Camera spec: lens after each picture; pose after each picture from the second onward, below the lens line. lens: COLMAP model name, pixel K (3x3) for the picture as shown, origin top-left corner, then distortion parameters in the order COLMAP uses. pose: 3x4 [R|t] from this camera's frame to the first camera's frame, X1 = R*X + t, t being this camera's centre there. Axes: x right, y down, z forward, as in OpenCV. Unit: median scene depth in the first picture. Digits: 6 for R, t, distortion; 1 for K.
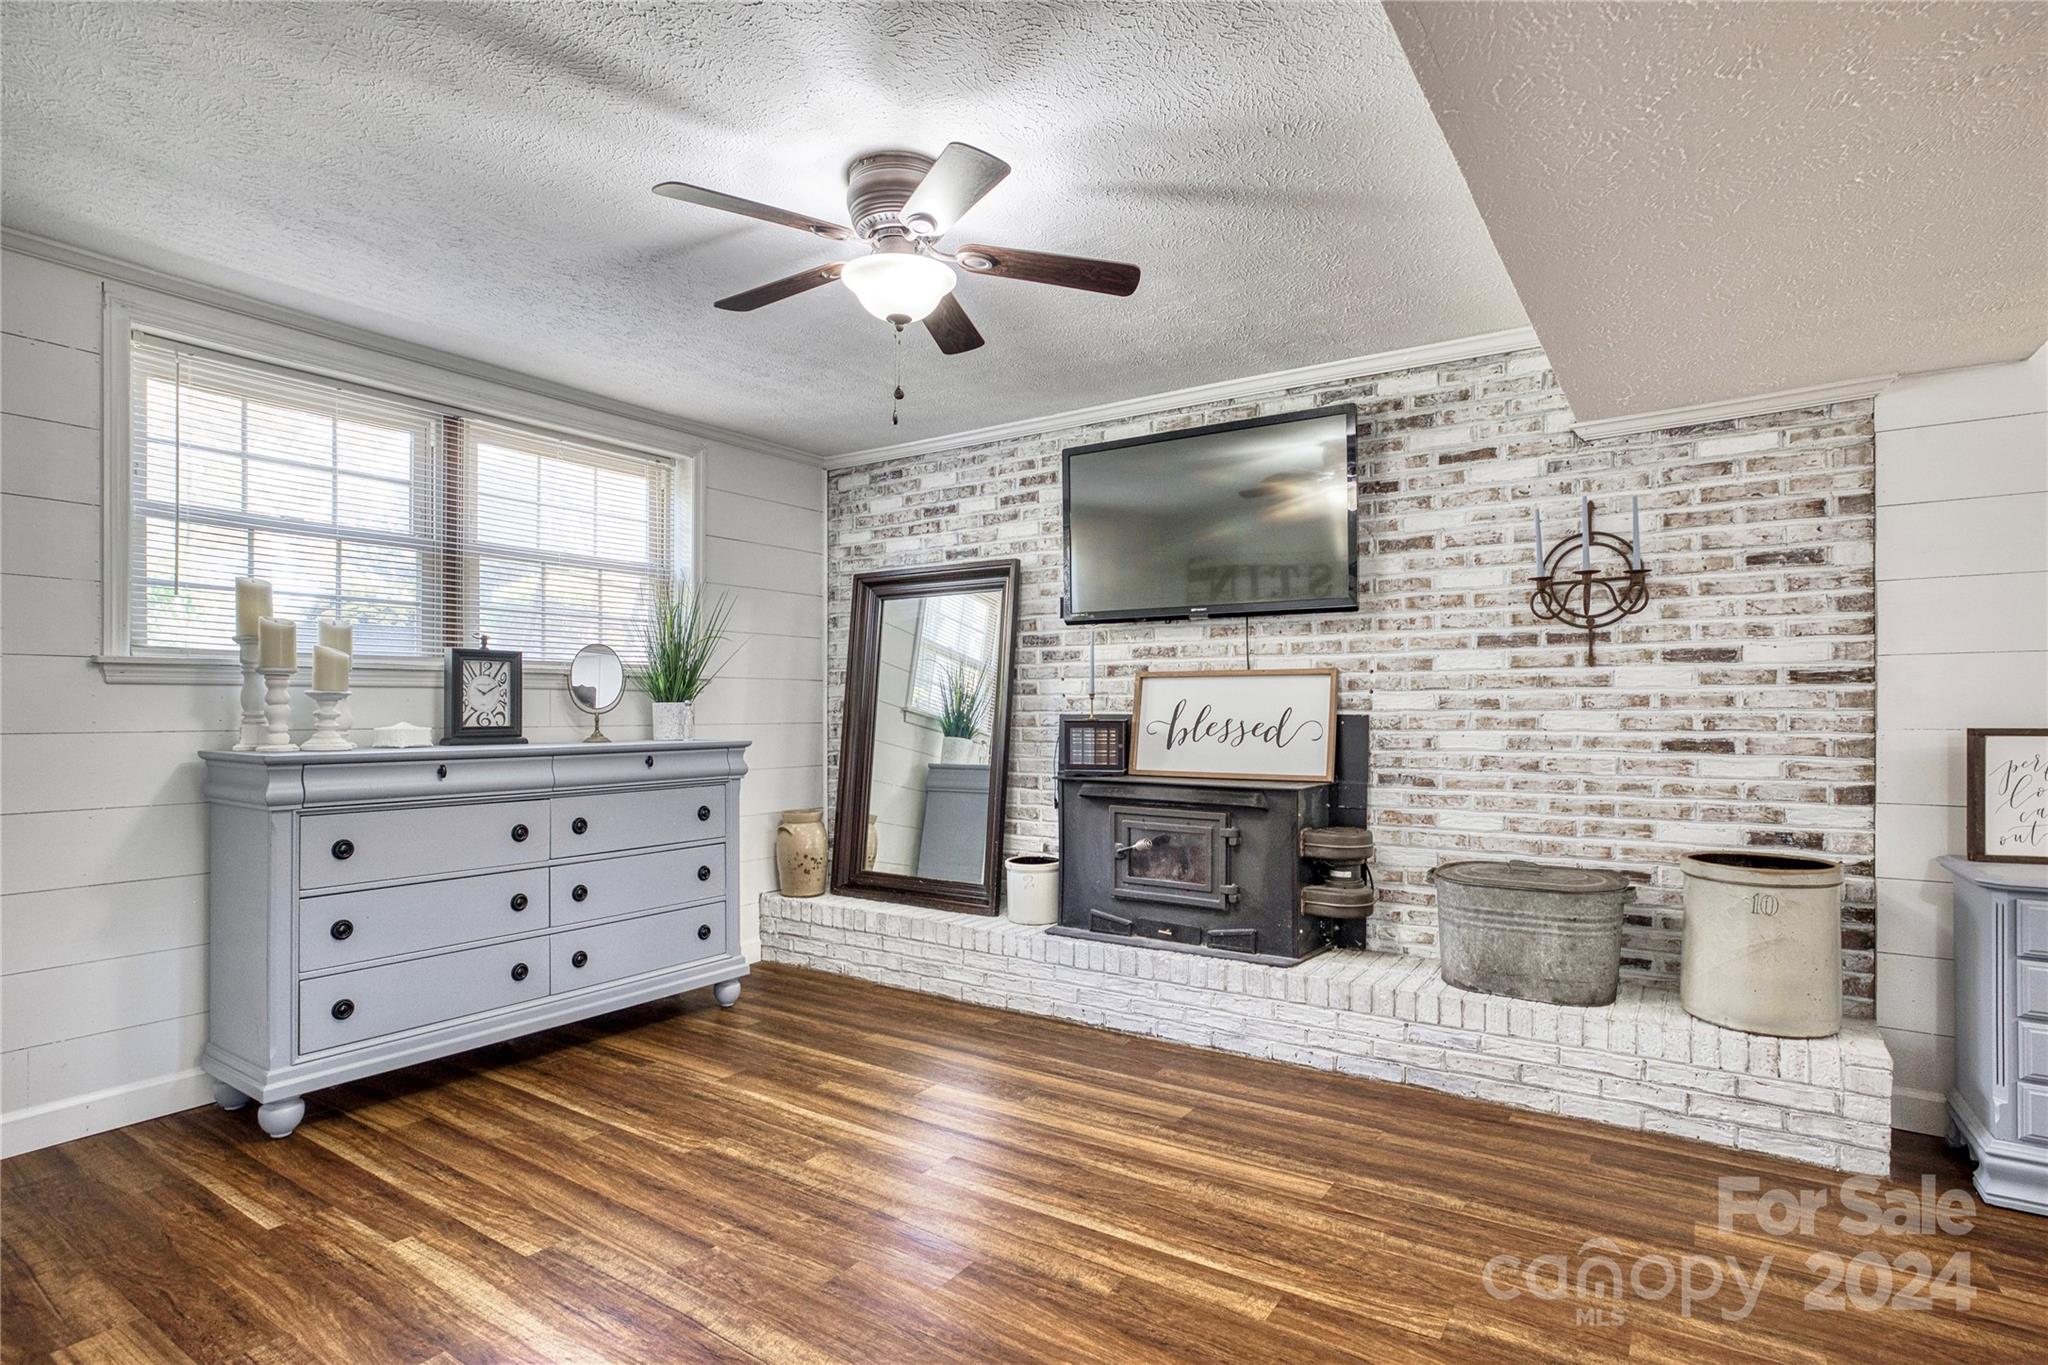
lens RADIAL K [[997.1, 0, 1027.7], [0, 997.1, 706.2], [0, 0, 1]] dist [-0.006498, 0.004900]
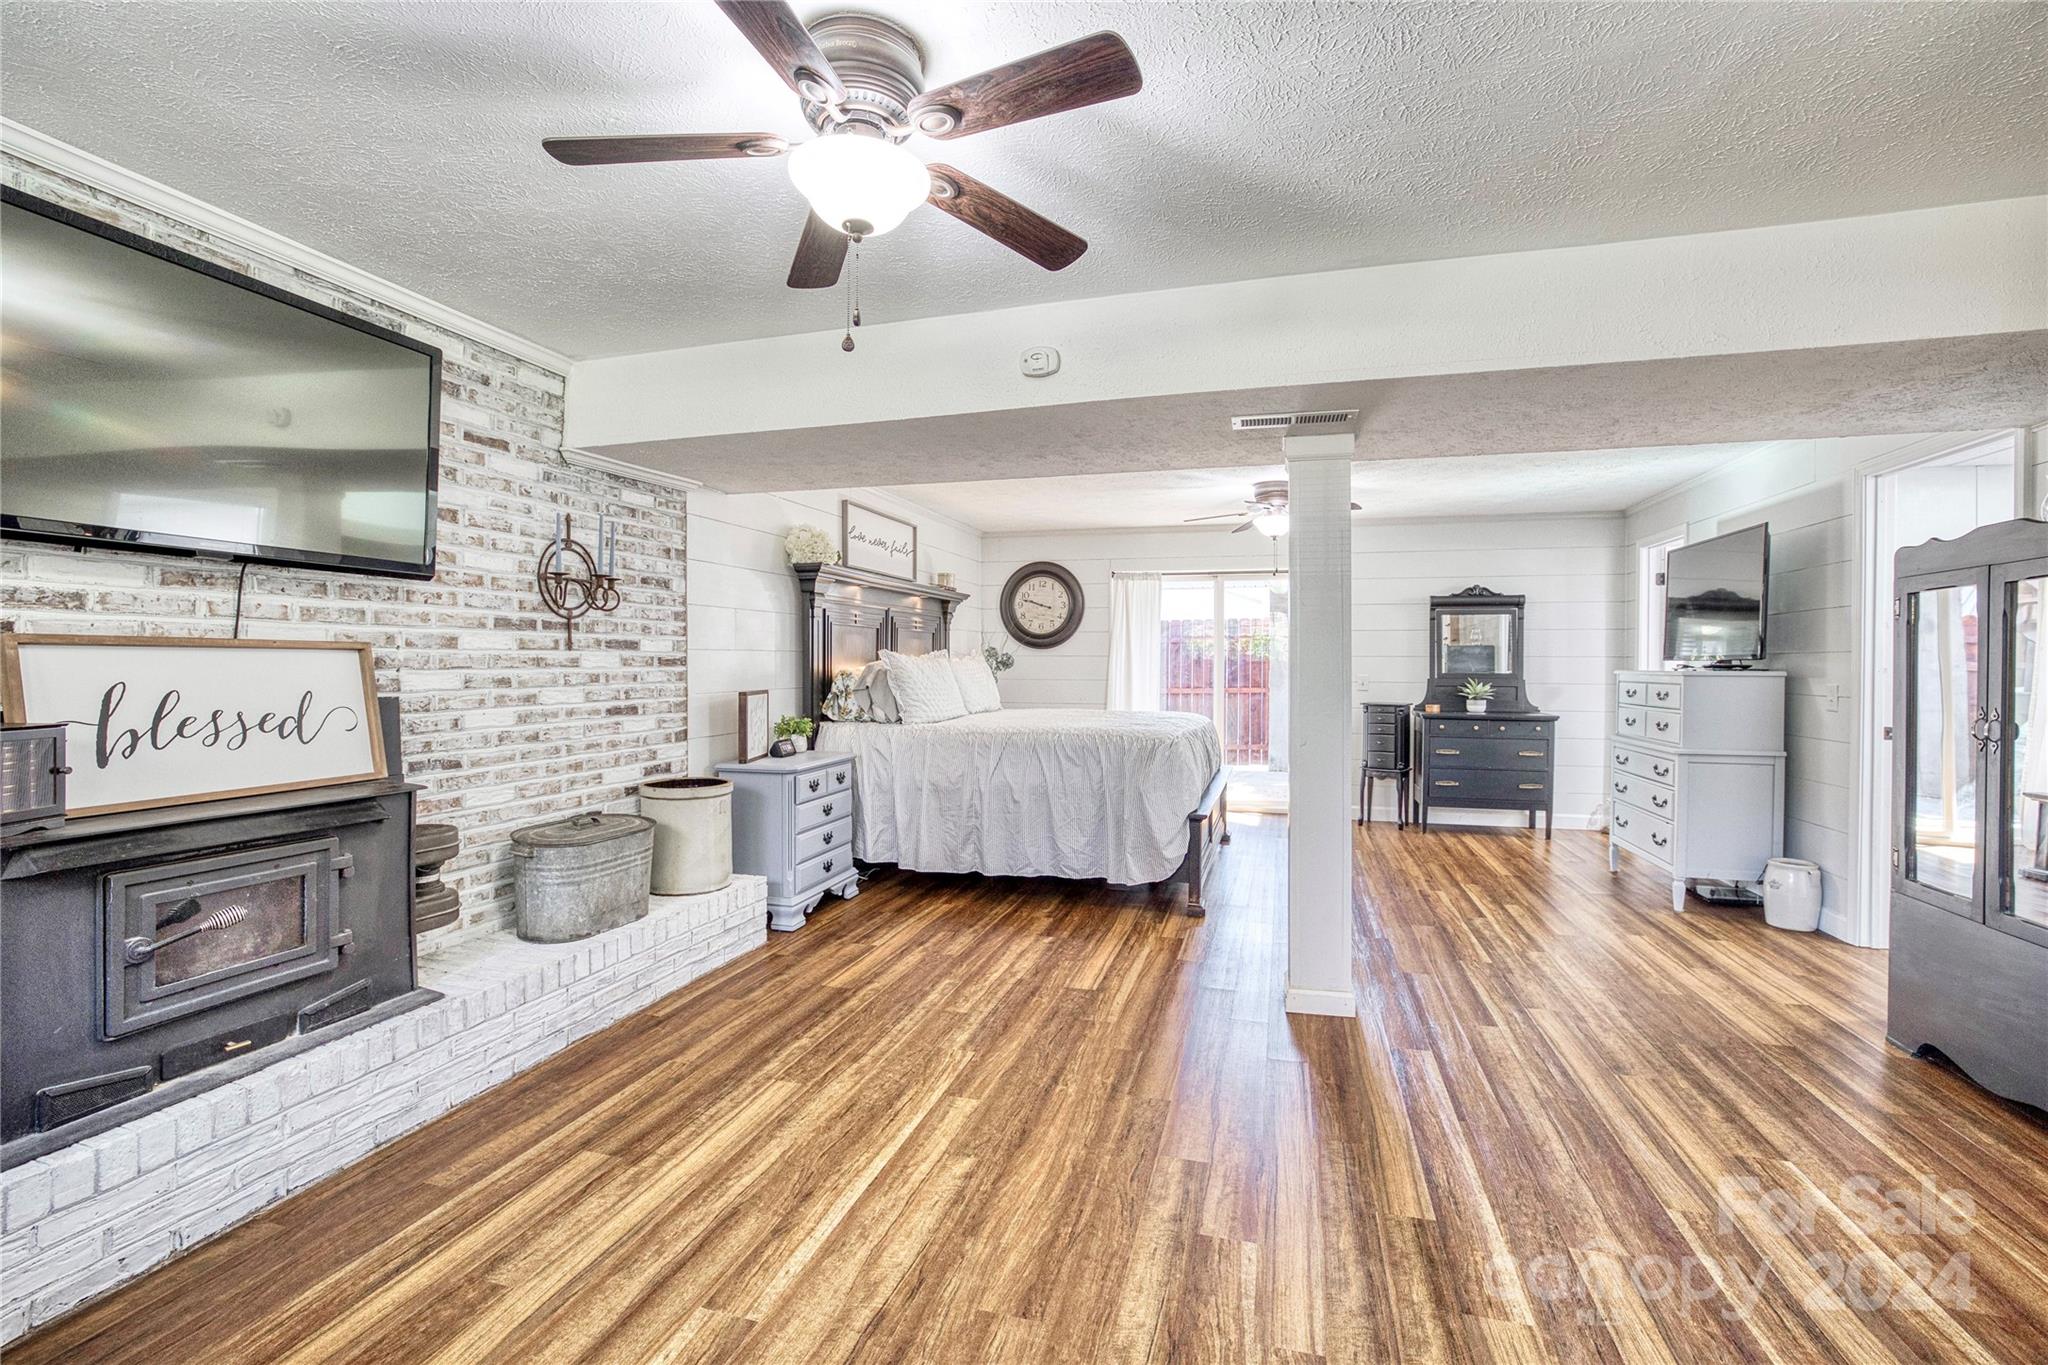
lens RADIAL K [[881.5, 0, 1019.1], [0, 881.5, 673.2], [0, 0, 1]] dist [-0.024838, 0.004961]
pose [[-0.269582, -0.007251, 0.962950, -0.668054], [0.000392, 0.999971, 0.007640, -0.021862], [-0.962977, 0.002438, -0.269572, 0.833256]]
